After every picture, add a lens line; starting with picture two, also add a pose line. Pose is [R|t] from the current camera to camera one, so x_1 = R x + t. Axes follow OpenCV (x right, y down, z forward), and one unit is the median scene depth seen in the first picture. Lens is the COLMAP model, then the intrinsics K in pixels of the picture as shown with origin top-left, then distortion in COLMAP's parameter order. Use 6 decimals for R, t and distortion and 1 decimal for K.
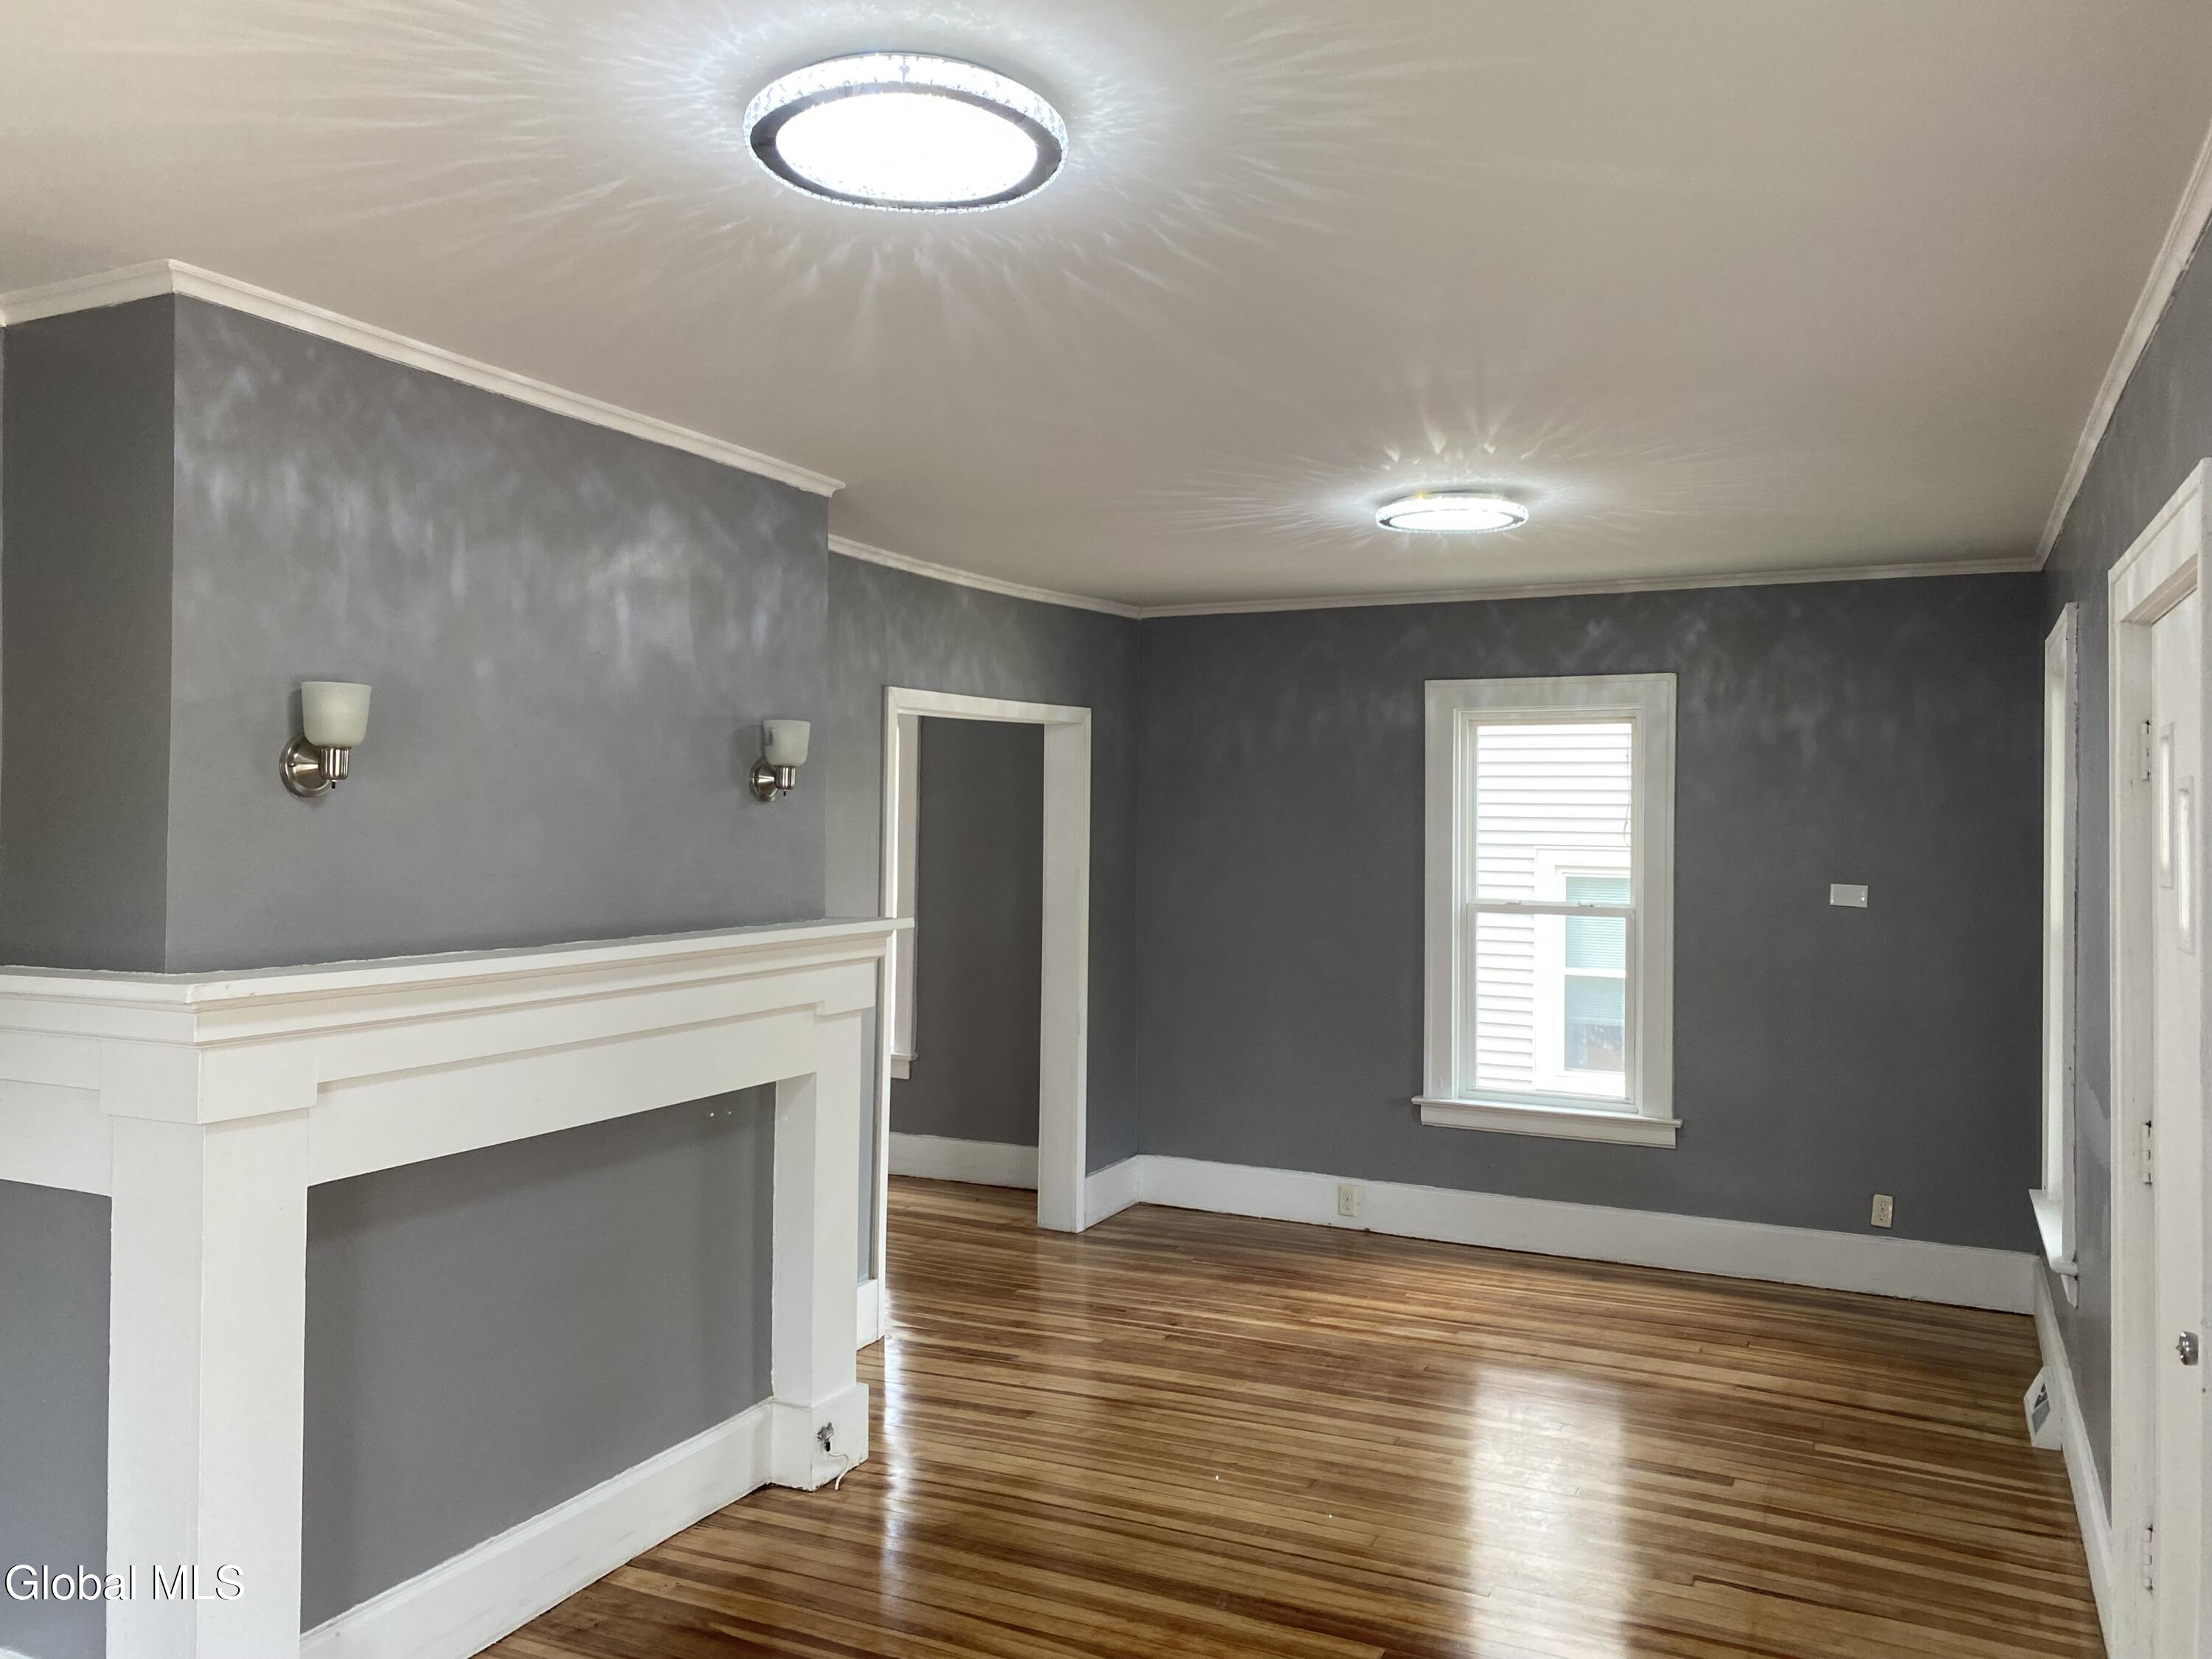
lens RADIAL K [[1694.8, 0, 1086.9], [0, 1694.8, 827.5], [0, 0, 1]] dist [0.018591, -0.035765]
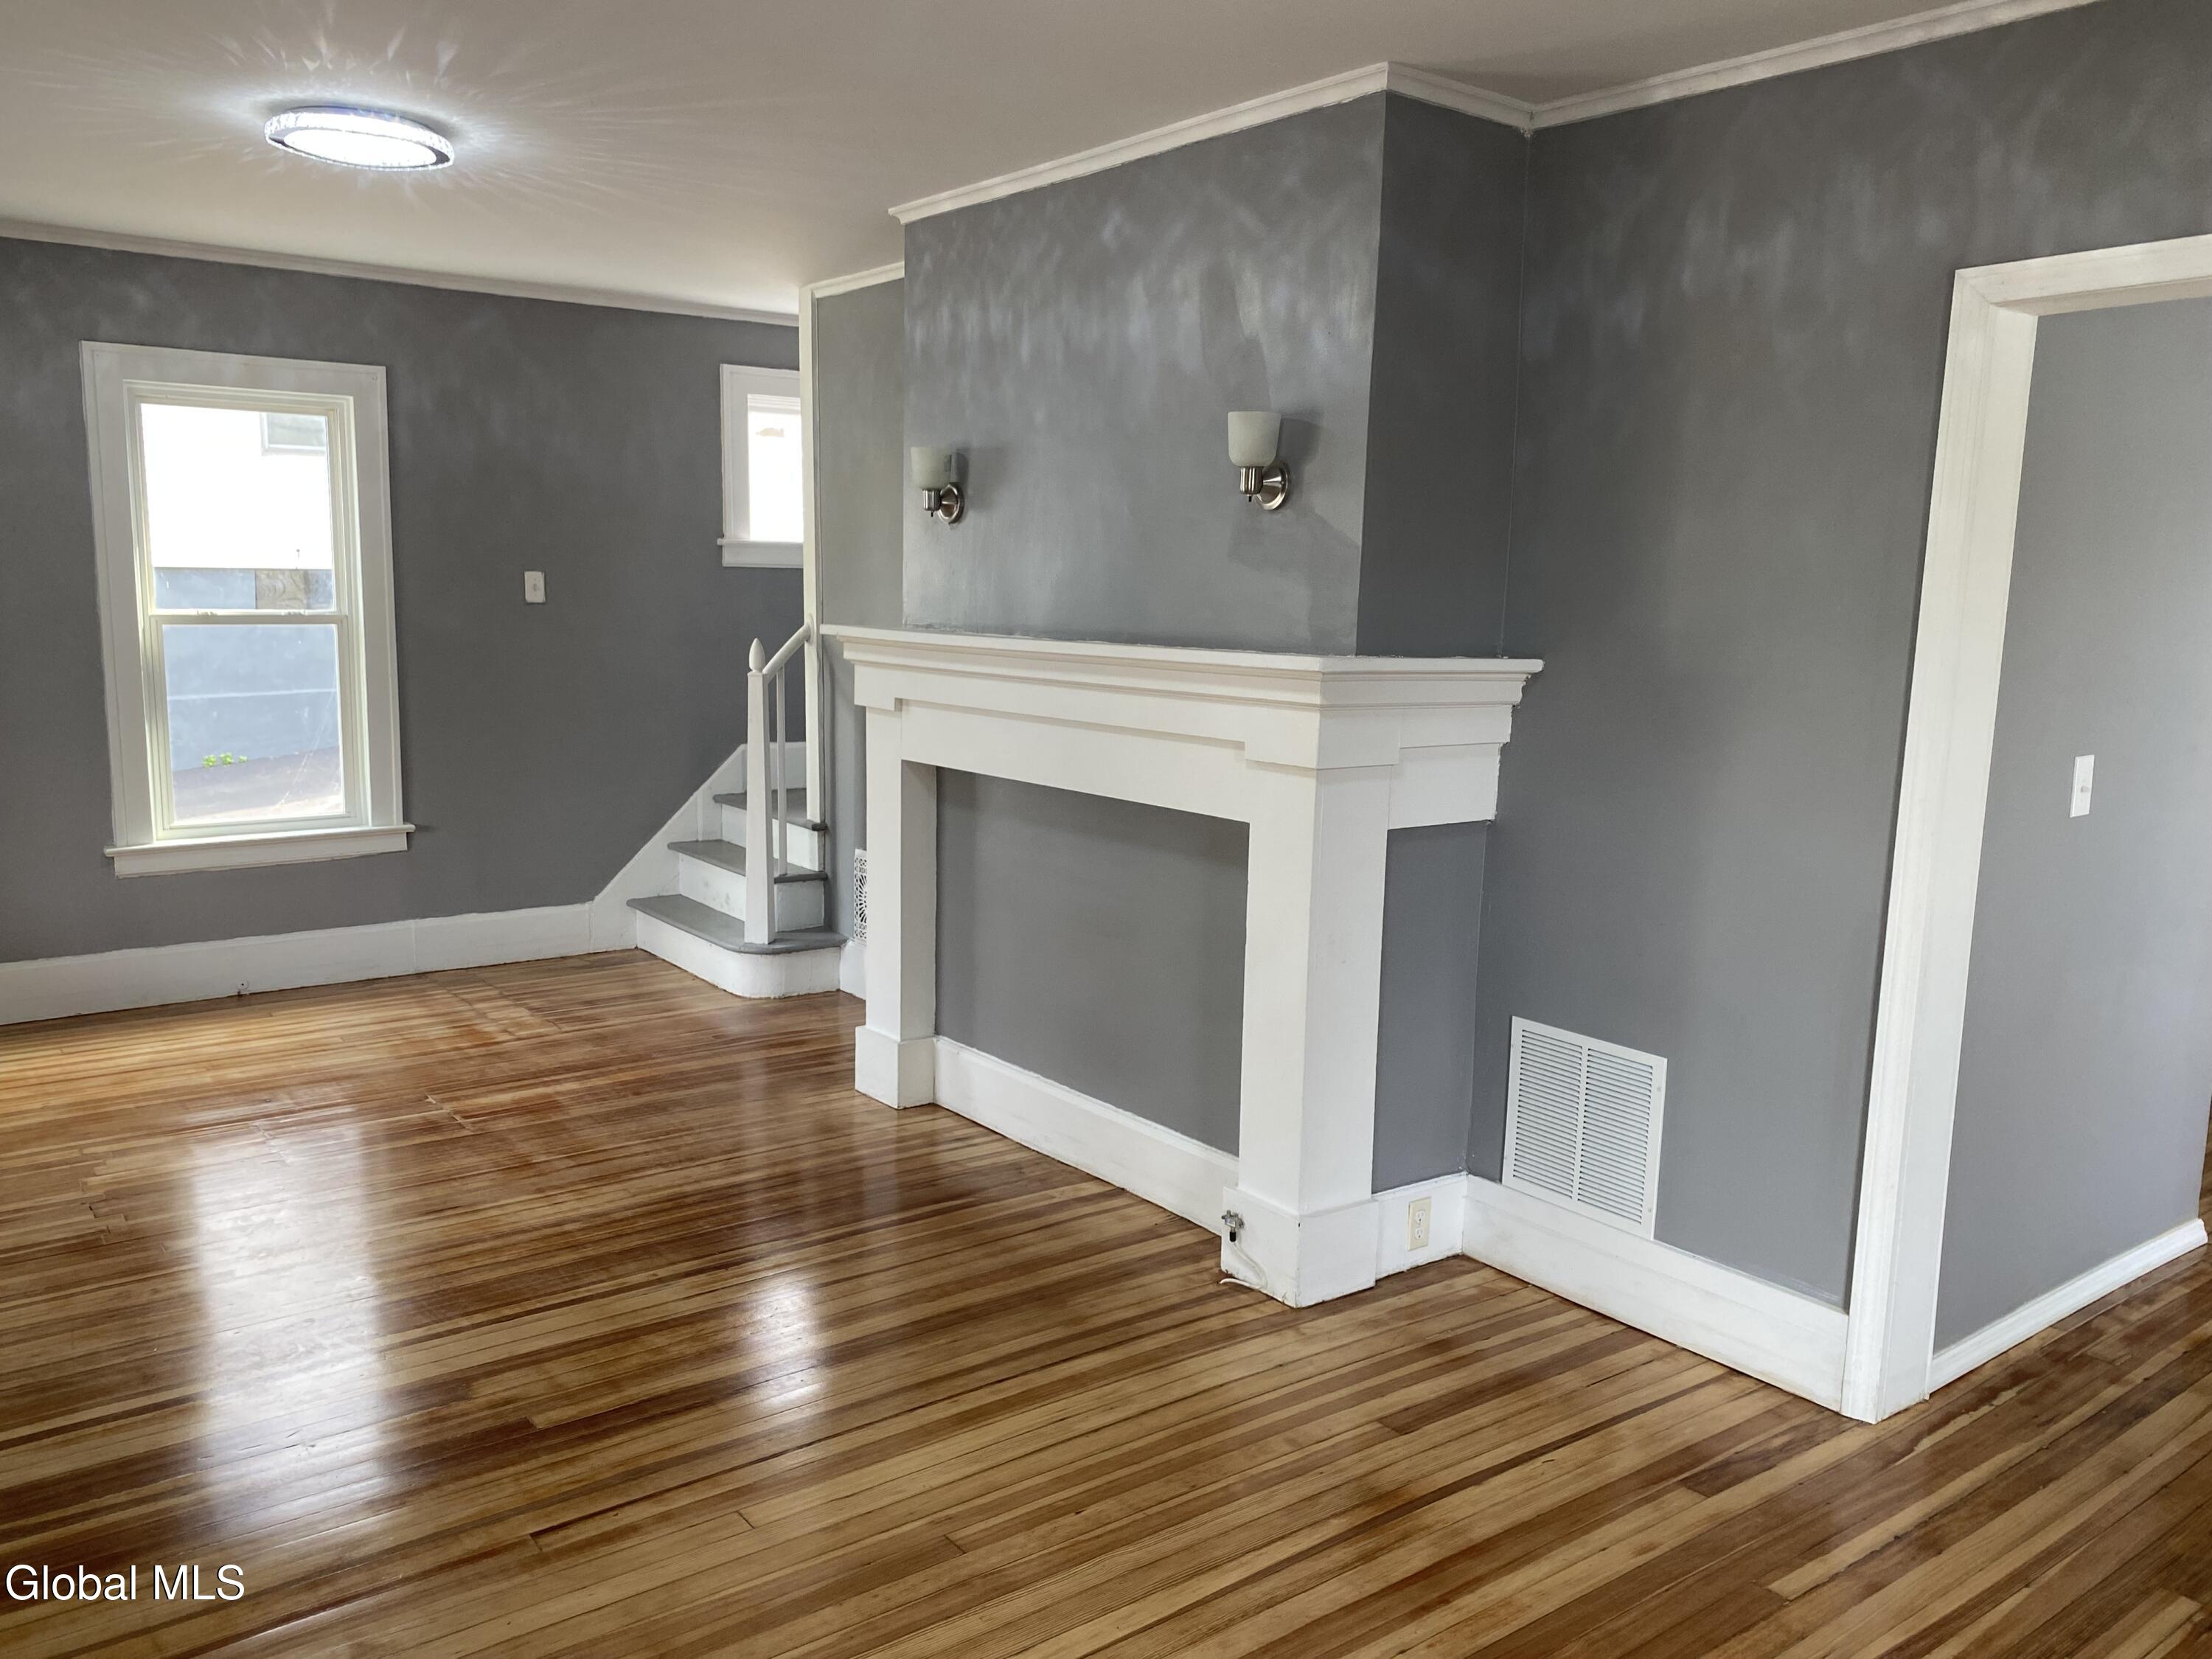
lens RADIAL K [[1694.8, 0, 1097.3], [0, 1694.8, 834.4], [0, 0, 1]] dist [0.018591, -0.035765]
pose [[-0.442512, 0.131877, -0.887013, 0.726535], [-0.013292, 0.988055, 0.153530, 0.019481], [0.896664, 0.079729, -0.435473, 1.470100]]
